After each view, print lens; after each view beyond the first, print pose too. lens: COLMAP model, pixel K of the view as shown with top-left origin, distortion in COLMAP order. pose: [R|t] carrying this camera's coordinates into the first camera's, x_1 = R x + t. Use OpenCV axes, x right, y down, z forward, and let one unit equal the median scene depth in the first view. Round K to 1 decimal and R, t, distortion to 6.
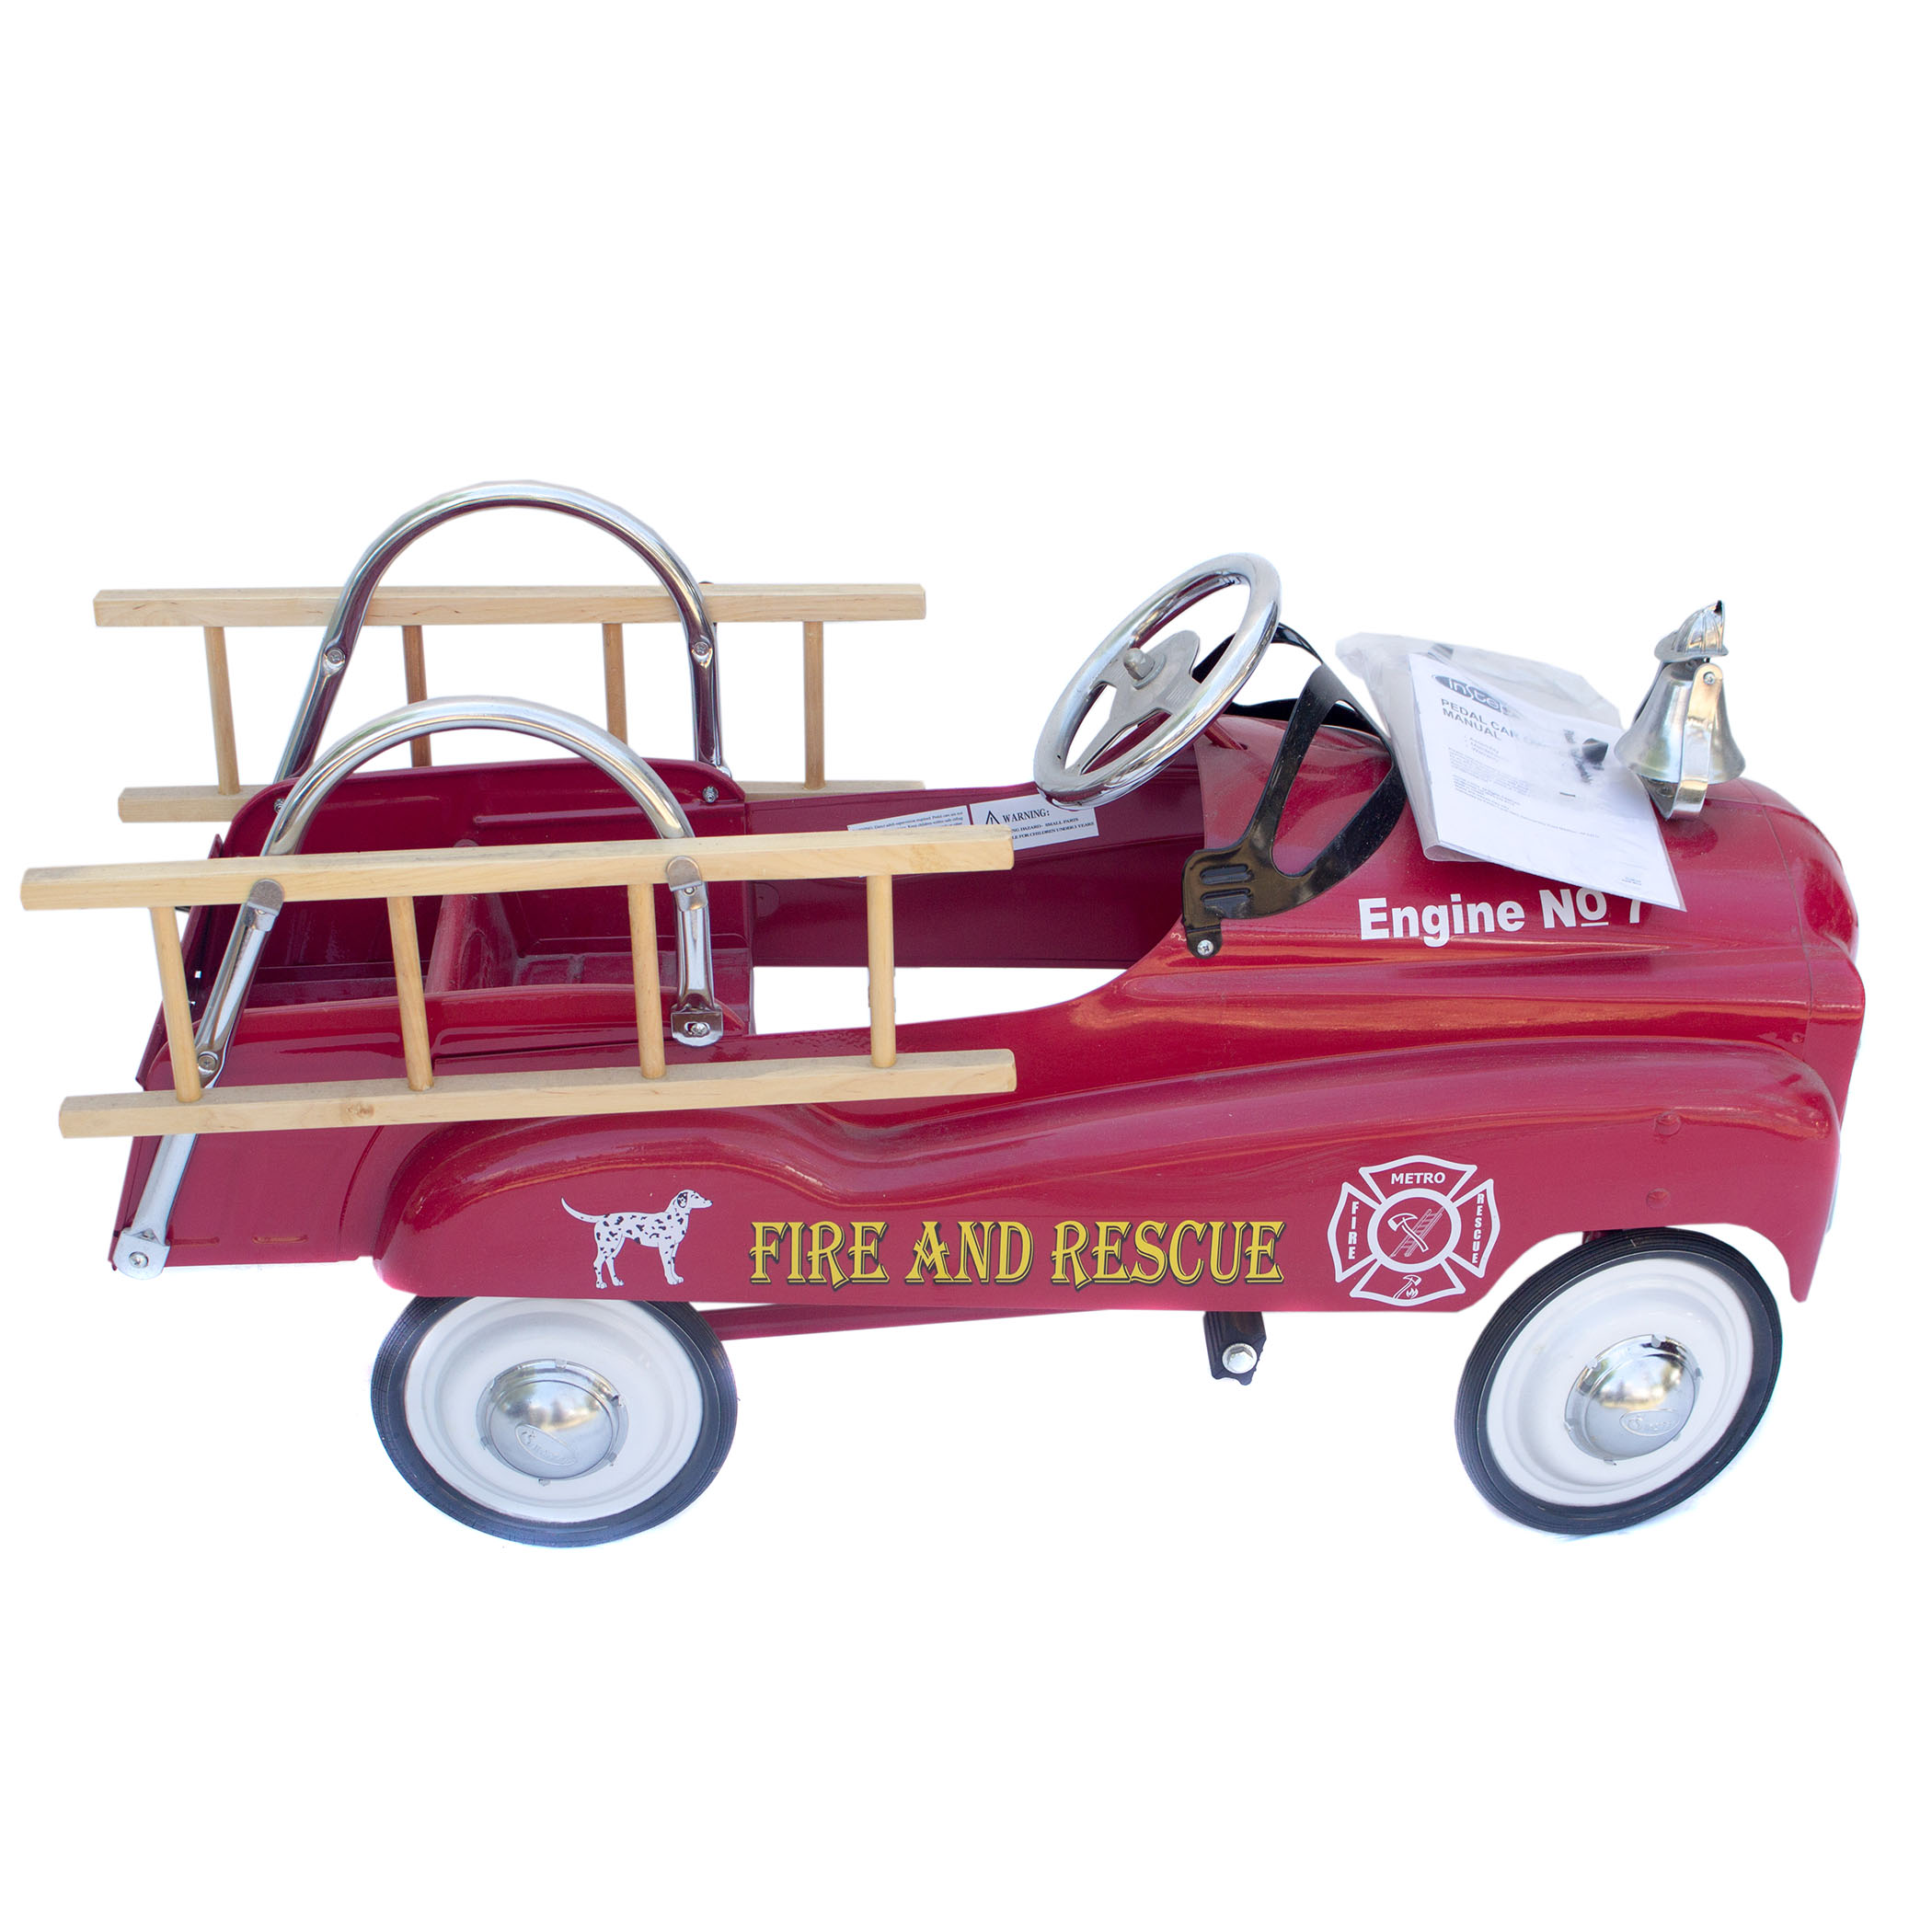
lens RADIAL K [[3370.1, 0, 1074.9], [0, 3370.1, 1066.1], [0, 0, 1]] dist [-0.069389, 0.000000]
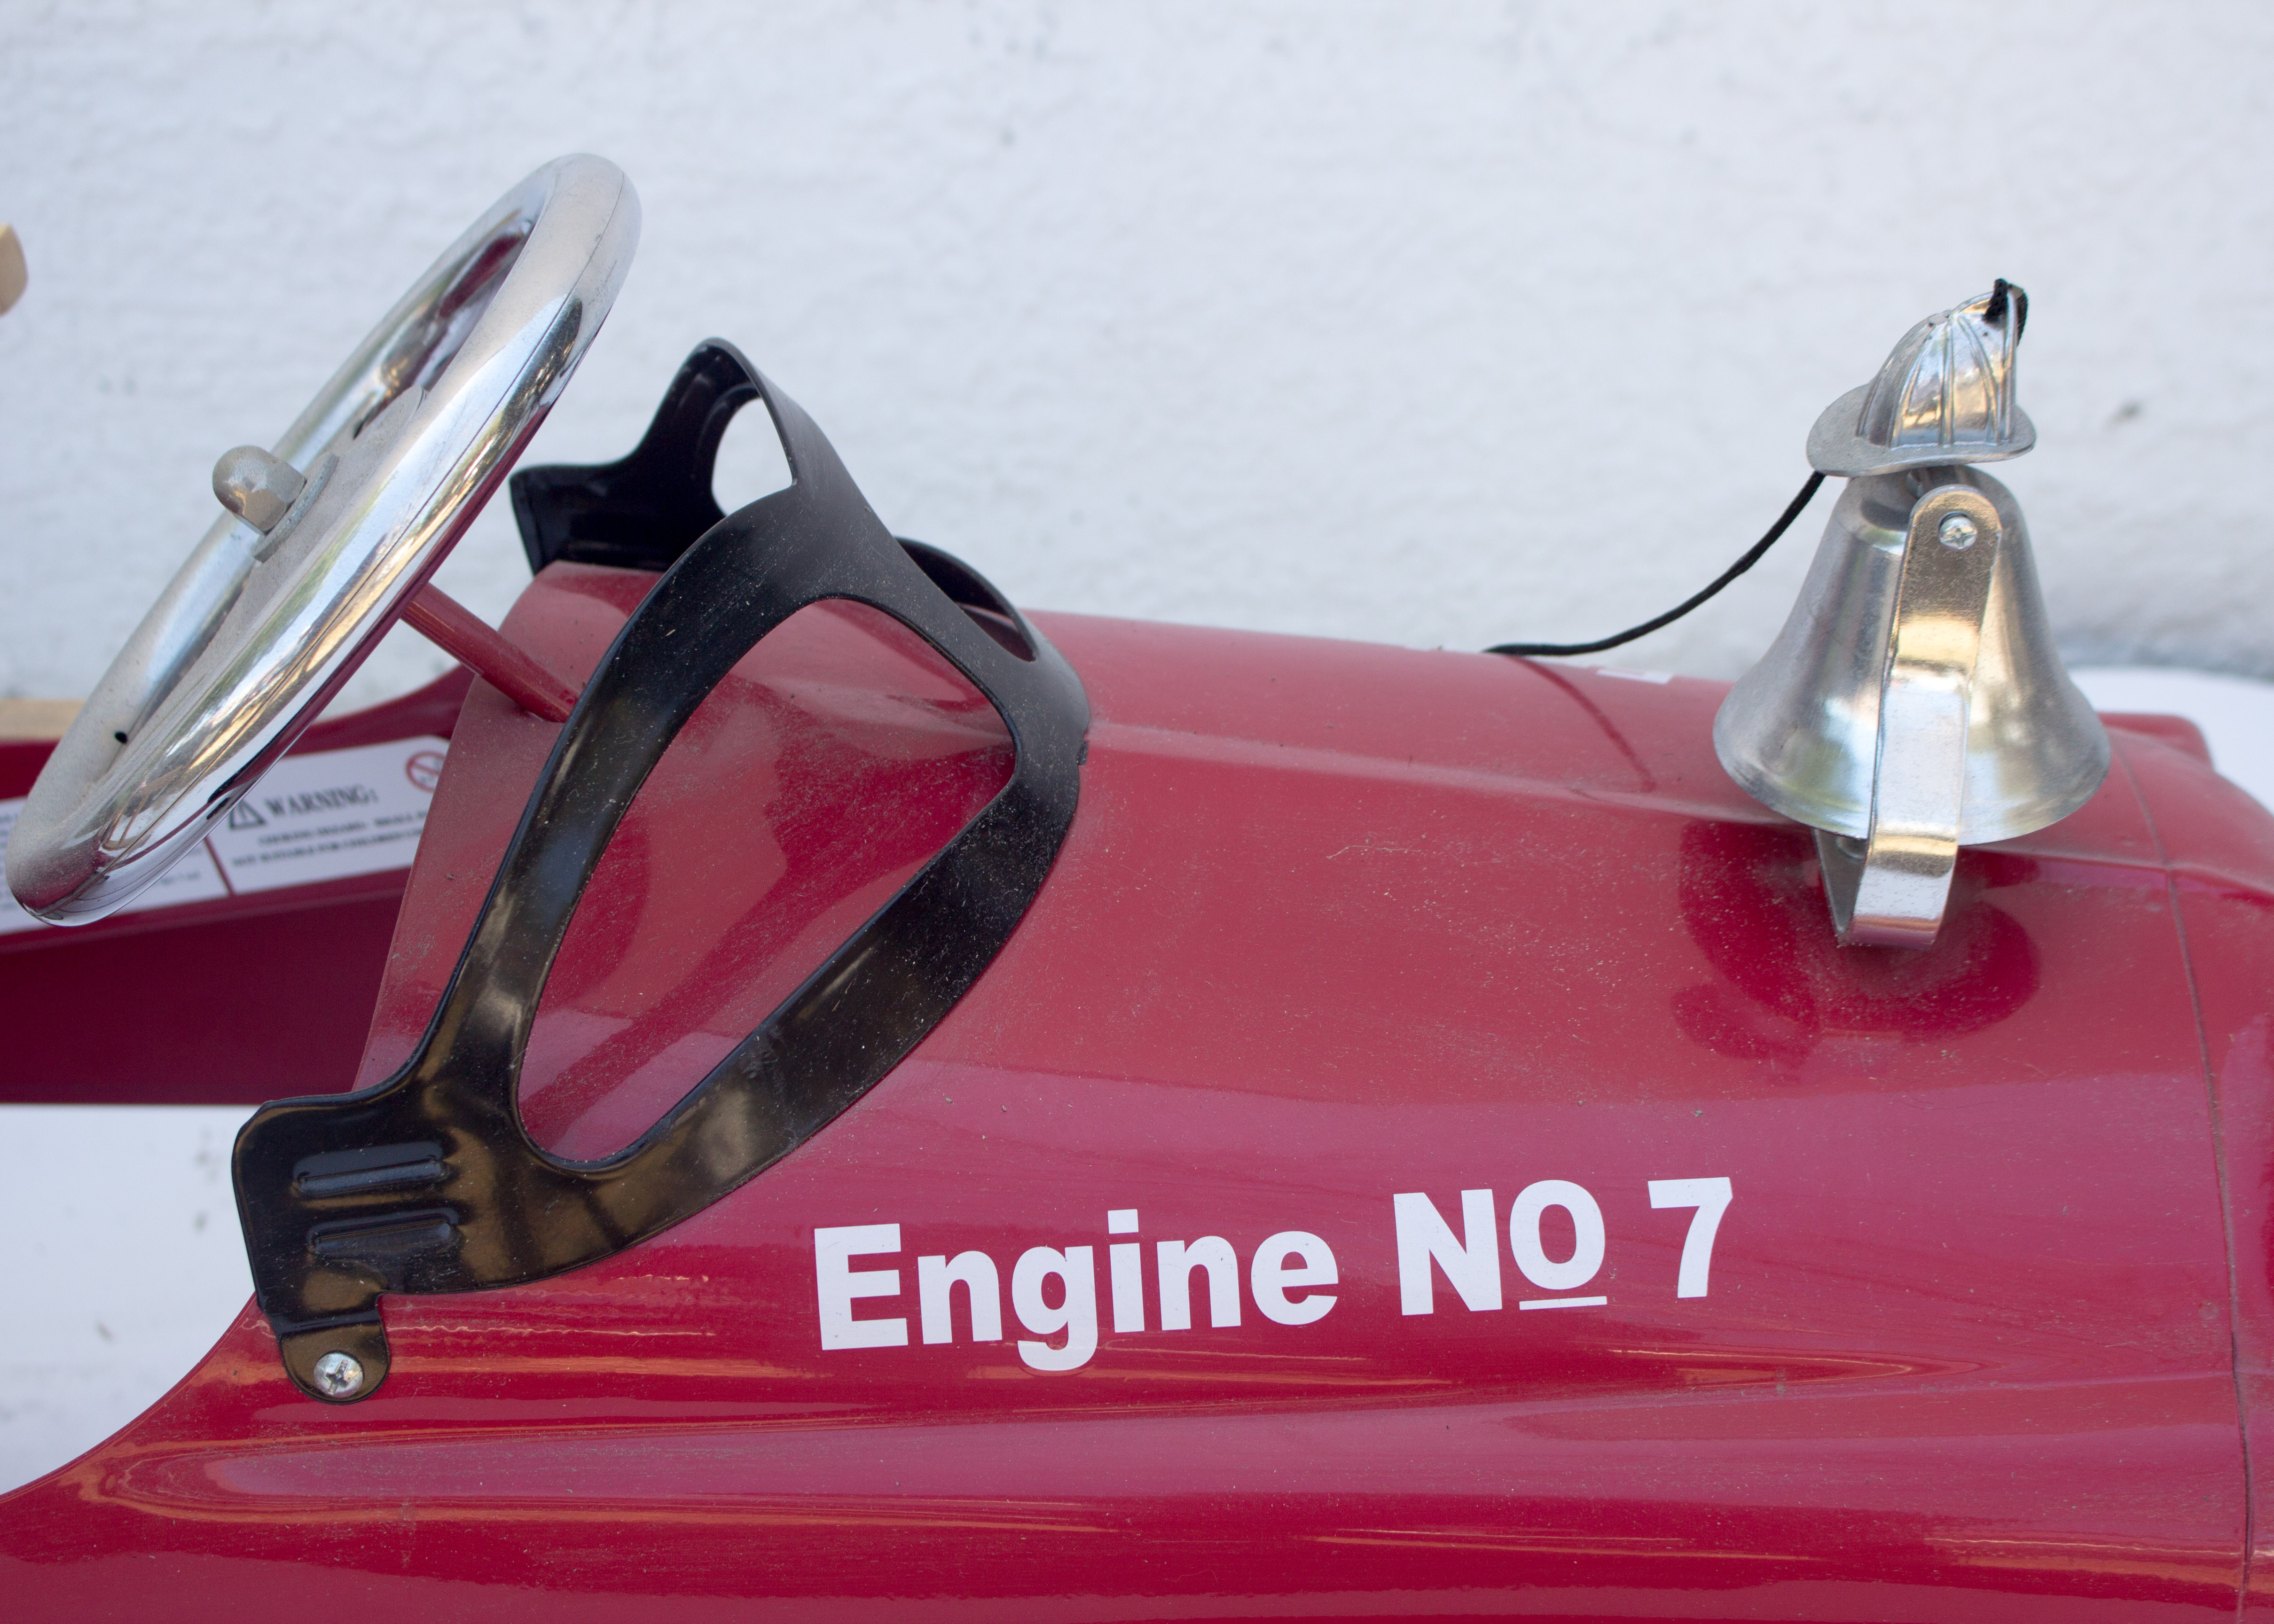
lens RADIAL K [[4027.5, 0, 1154.6], [0, 4027.5, 828.4], [0, 0, 1]] dist [-0.070694, 0.000000]
pose [[0.986382, 0.014817, -0.163801, 0.179535], [-0.006134, 0.998555, 0.053390, -0.108909], [0.164355, -0.051659, 0.985048, 0.617598]]
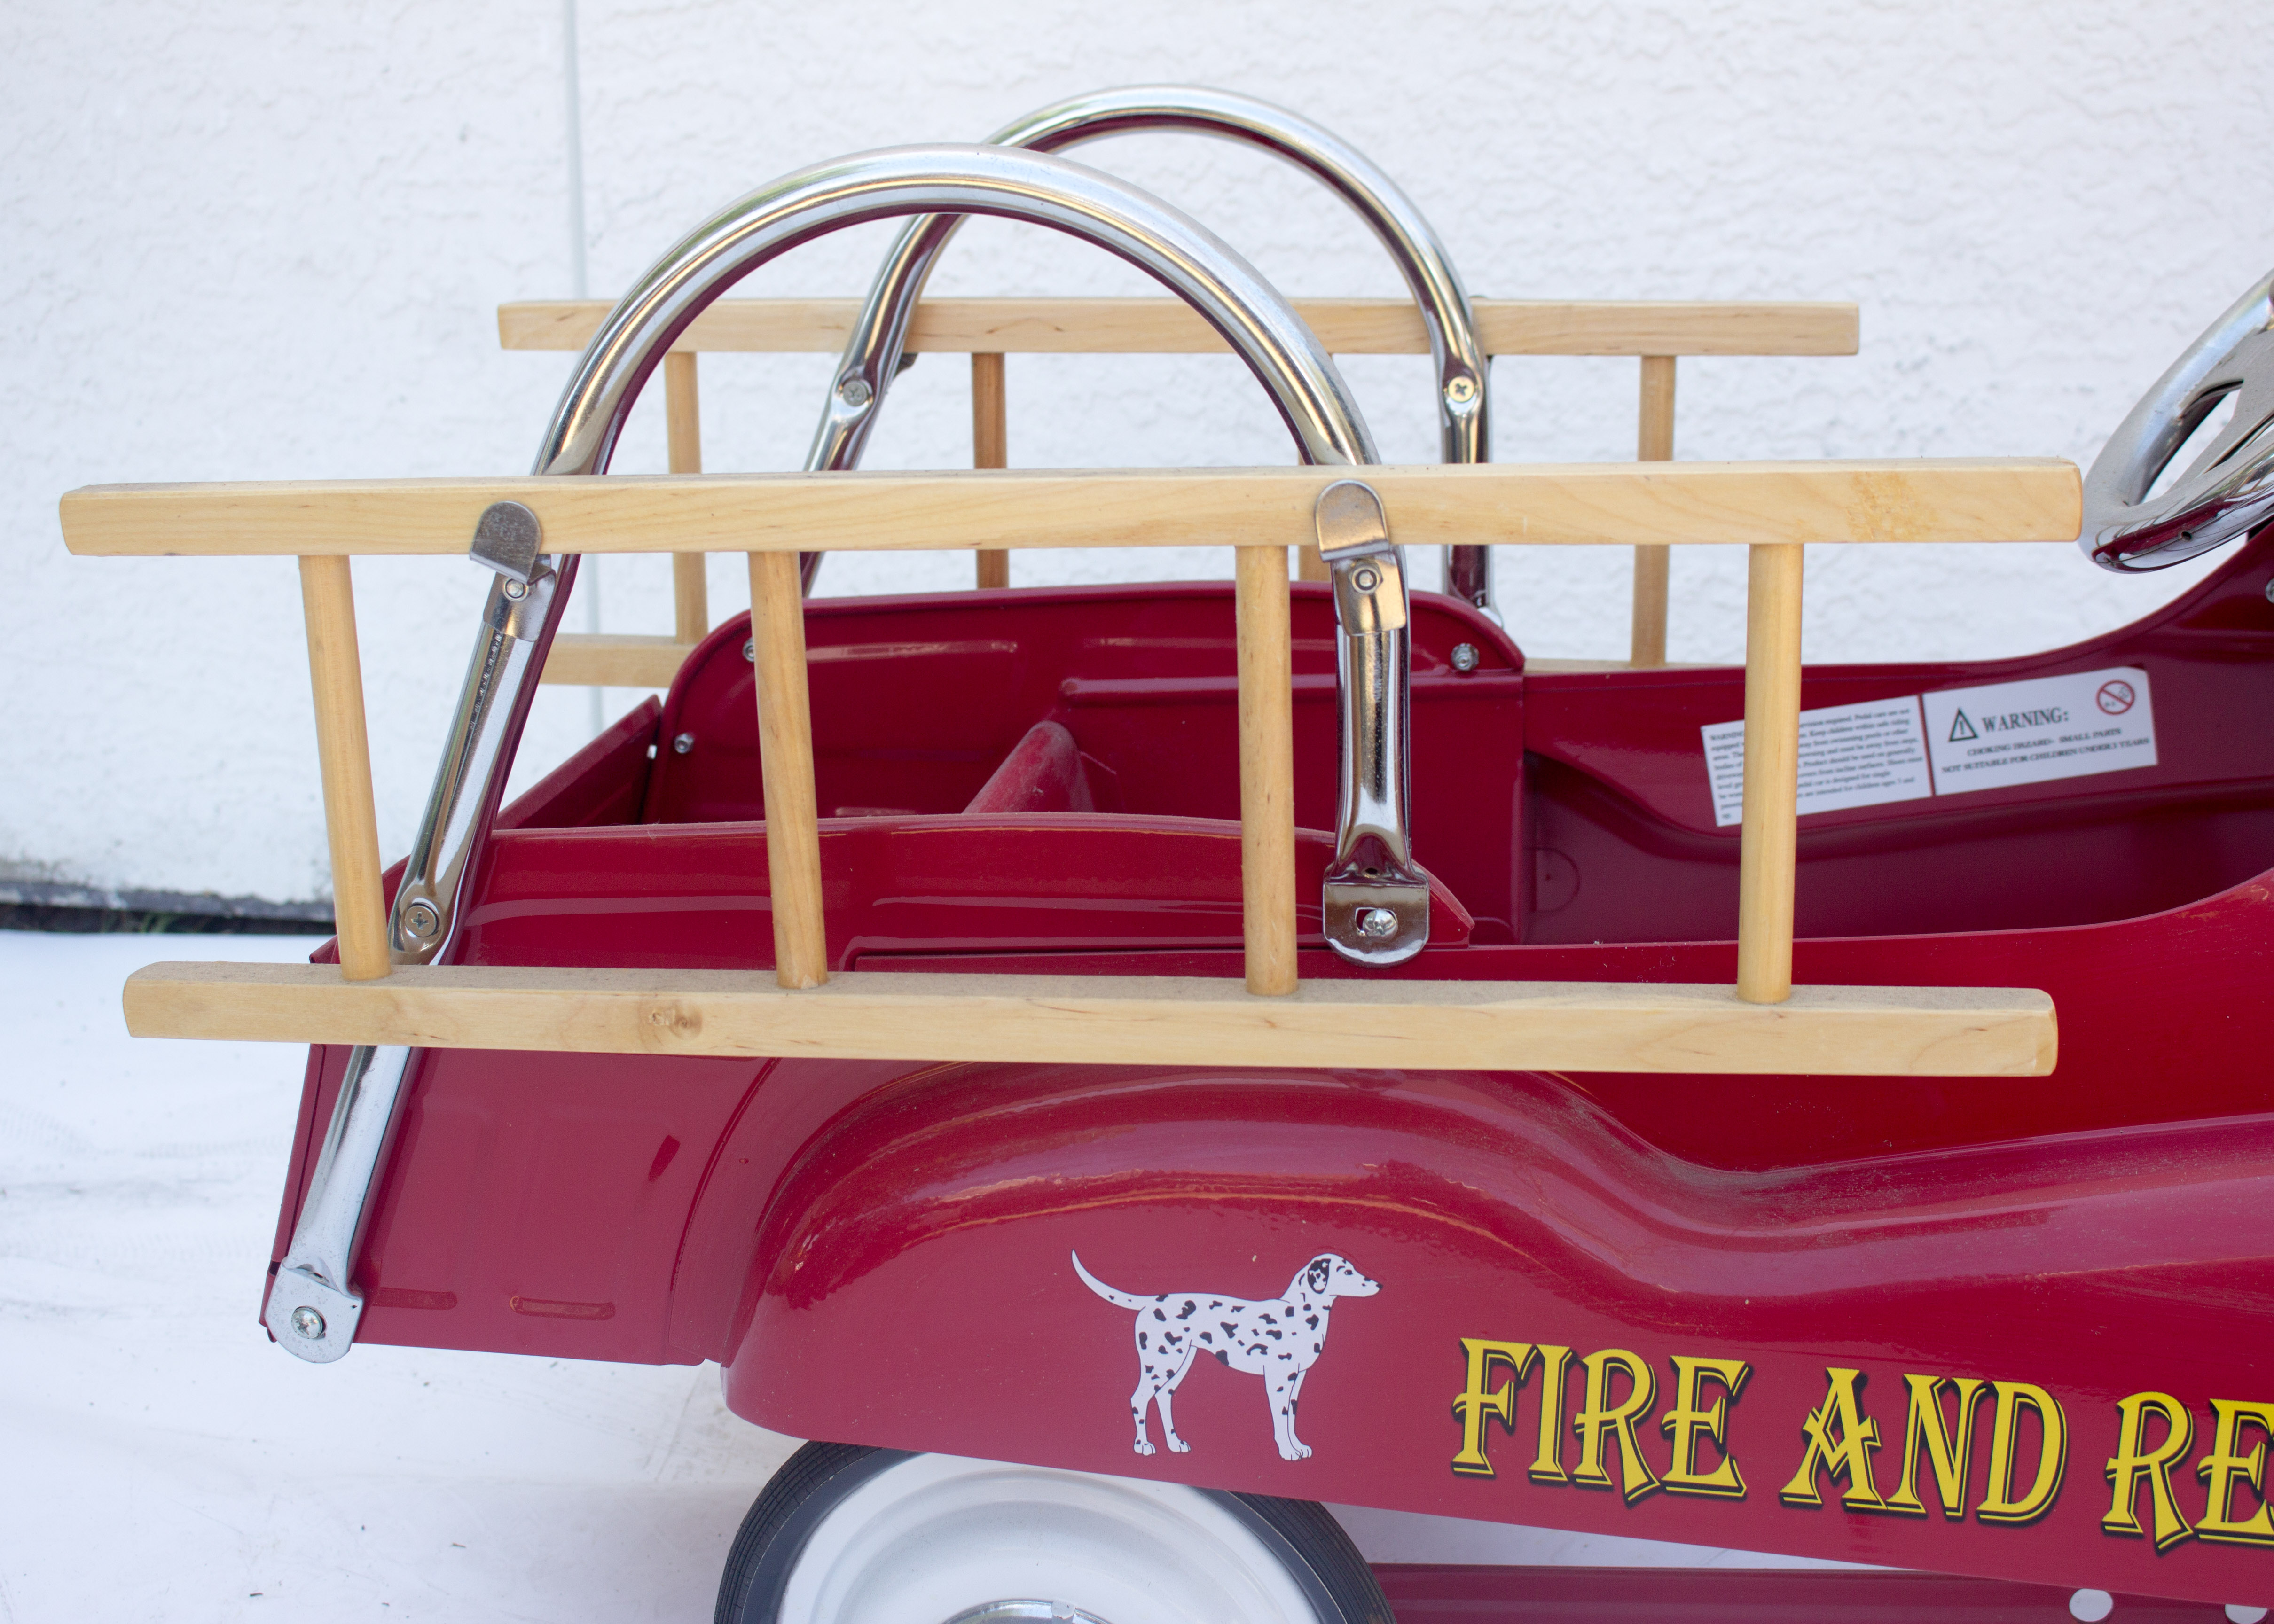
lens RADIAL K [[2981.2, 0, 1129.6], [0, 2981.2, 830.4], [0, 0, 1]] dist [-0.083795, 0.000000]
pose [[0.966619, 0.037023, -0.253528, -0.037048], [-0.093006, 0.972712, -0.212557, 0.069035], [0.238740, 0.229041, 0.943686, 0.568554]]
